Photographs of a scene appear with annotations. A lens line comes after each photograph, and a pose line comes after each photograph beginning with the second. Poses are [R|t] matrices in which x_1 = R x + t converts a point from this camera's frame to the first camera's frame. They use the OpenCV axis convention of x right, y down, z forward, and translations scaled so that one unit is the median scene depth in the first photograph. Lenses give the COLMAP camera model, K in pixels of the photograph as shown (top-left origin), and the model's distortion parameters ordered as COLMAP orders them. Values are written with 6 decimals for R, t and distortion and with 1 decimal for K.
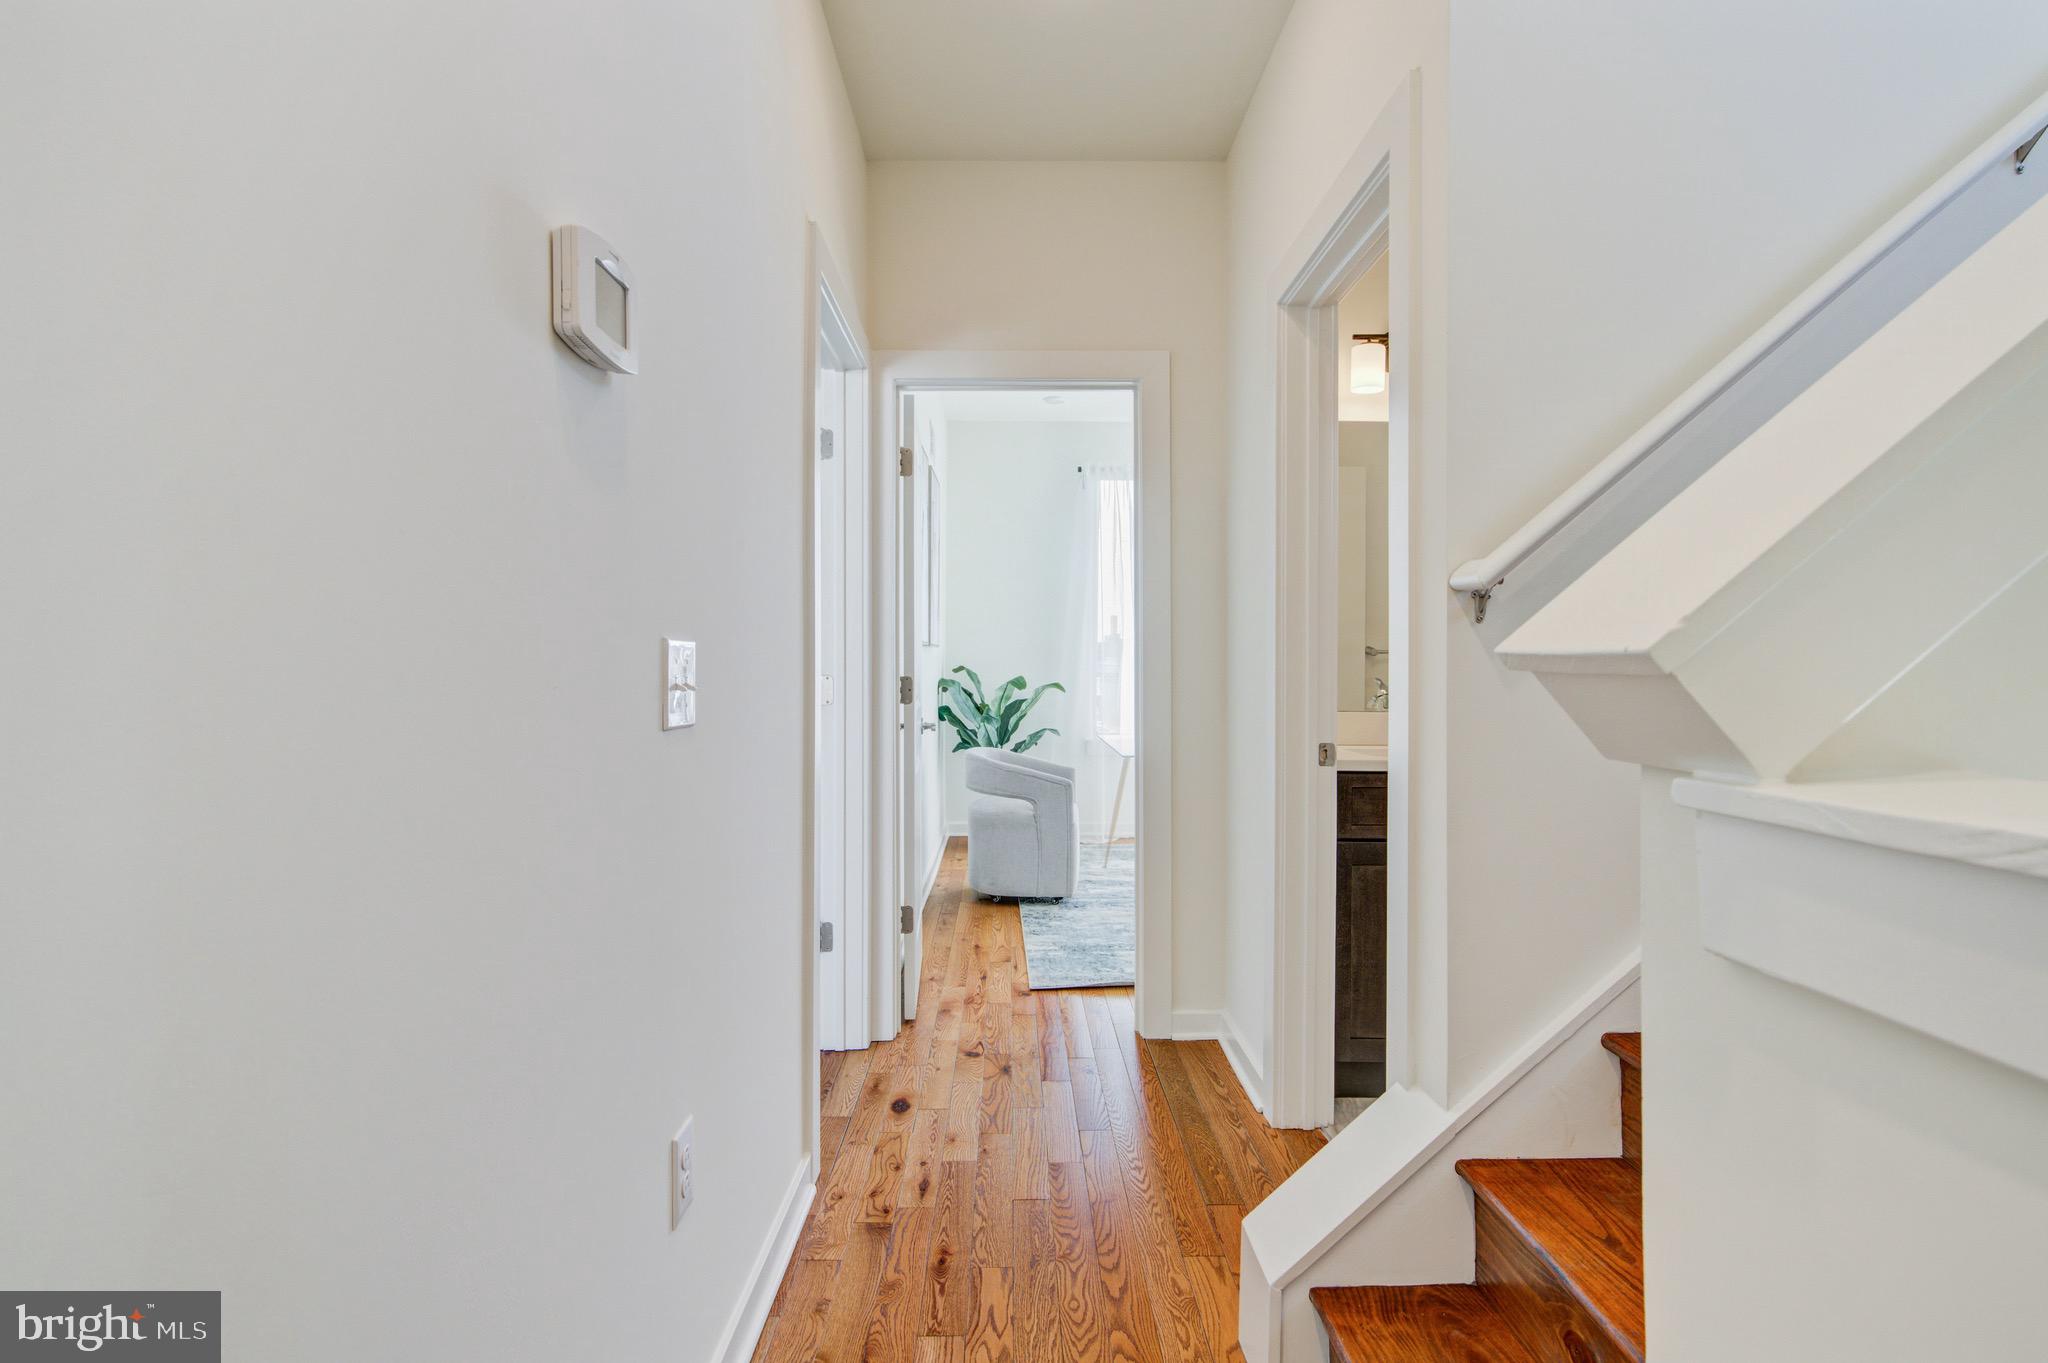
lens RADIAL K [[1058.1, 0, 1025.3], [0, 1058.1, 675.0], [0, 0, 1]] dist [0.003203, 0.002741]
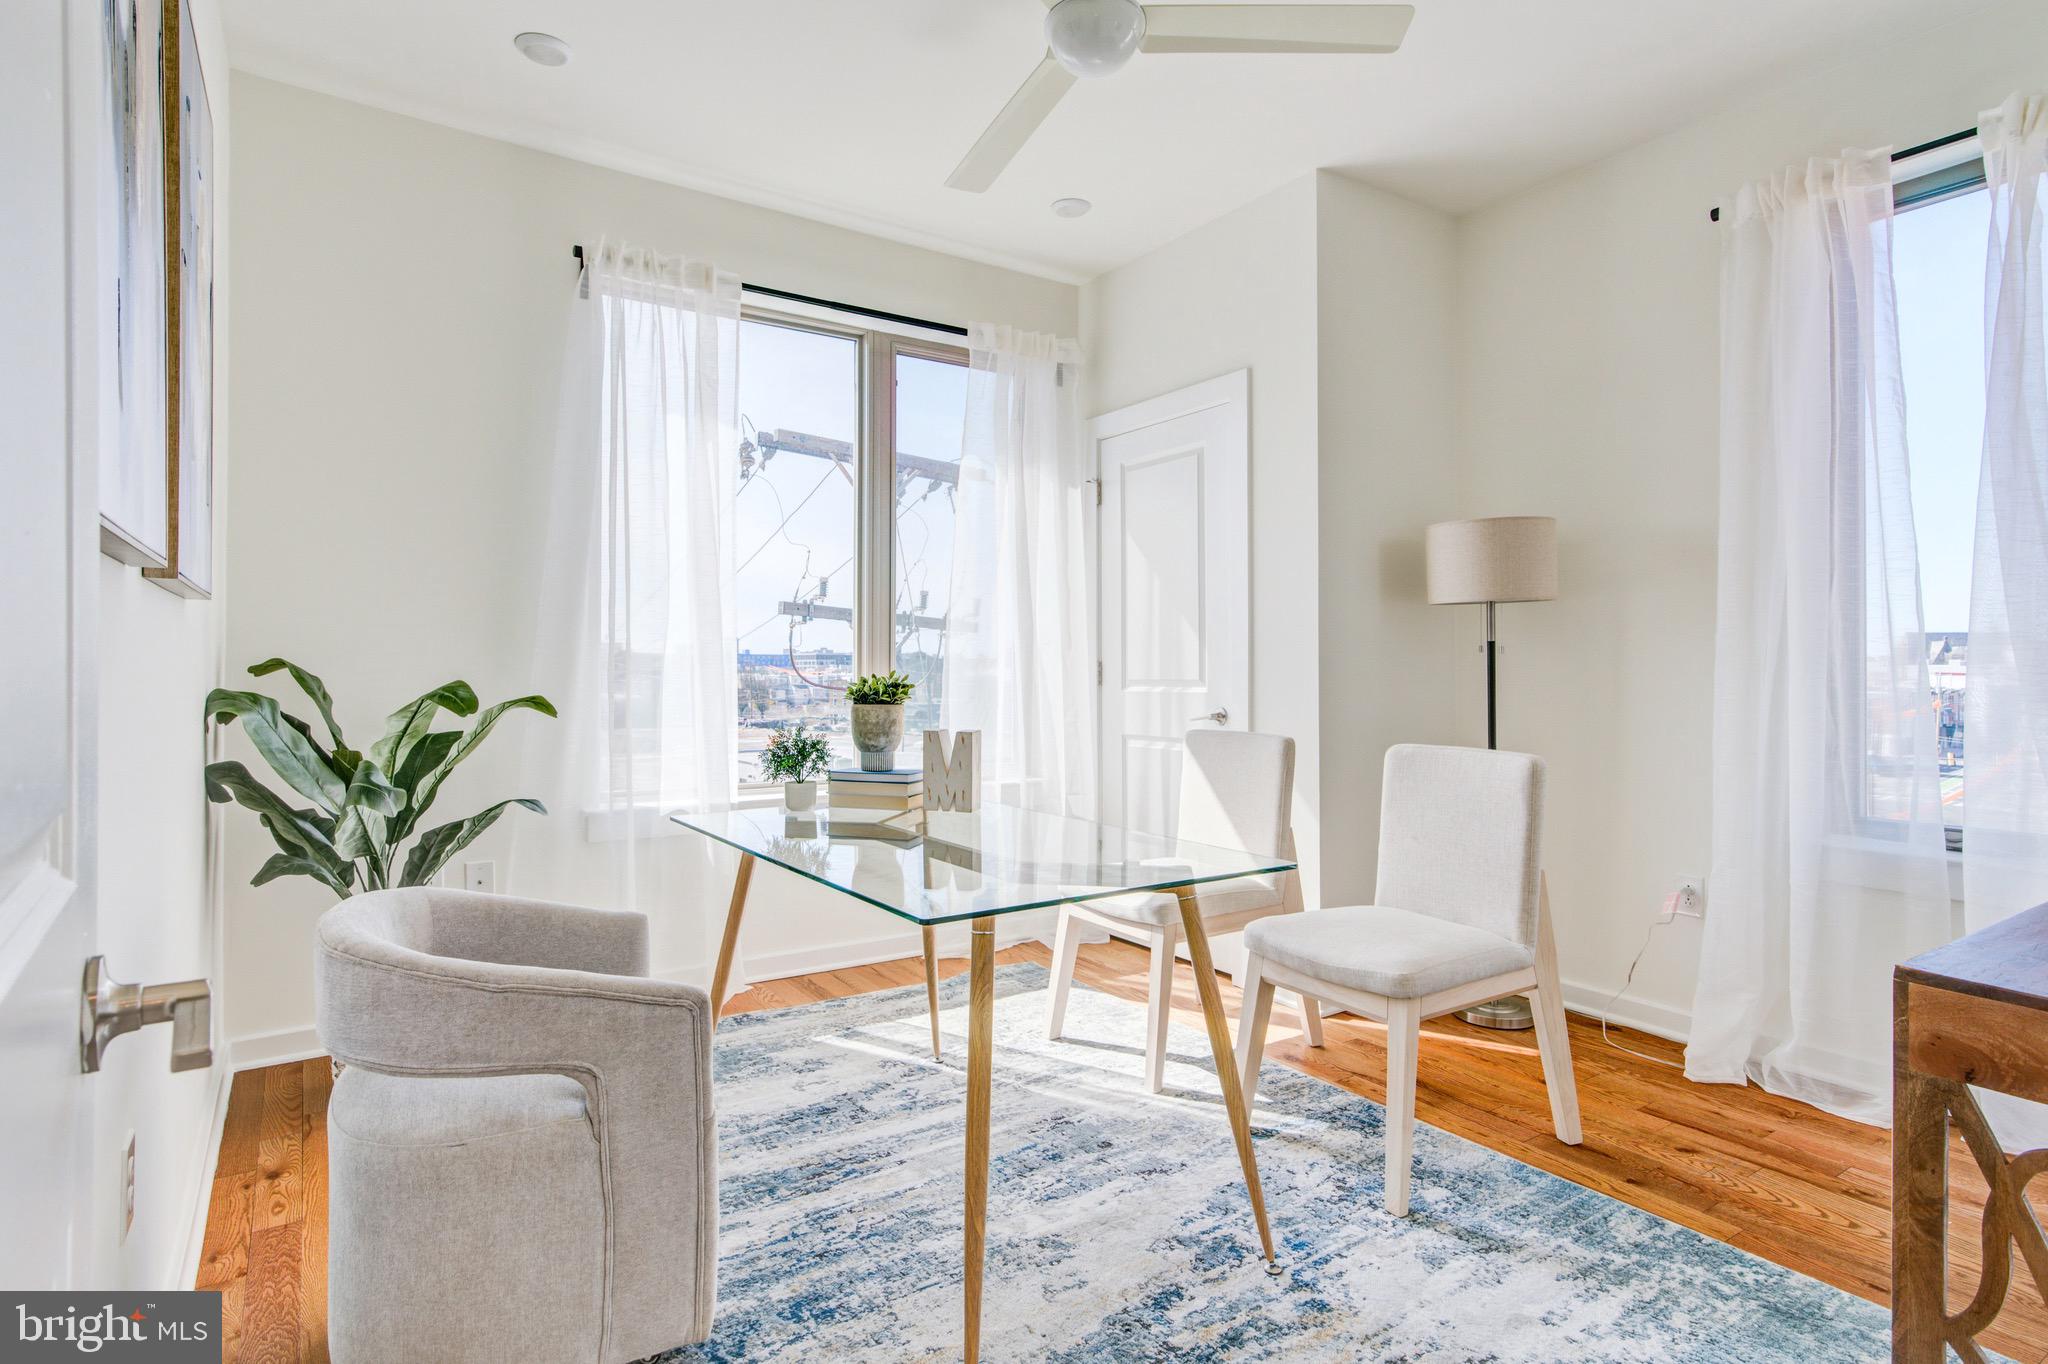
lens RADIAL K [[1058.1, 0, 1030.7], [0, 1058.1, 669.7], [0, 0, 1]] dist [0.003203, 0.002741]
pose [[0.834875, 0.000466, 0.550440, -0.044064], [0.006149, 0.999929, -0.010172, 0.001802], [-0.550406, 0.011876, 0.834813, 0.515367]]
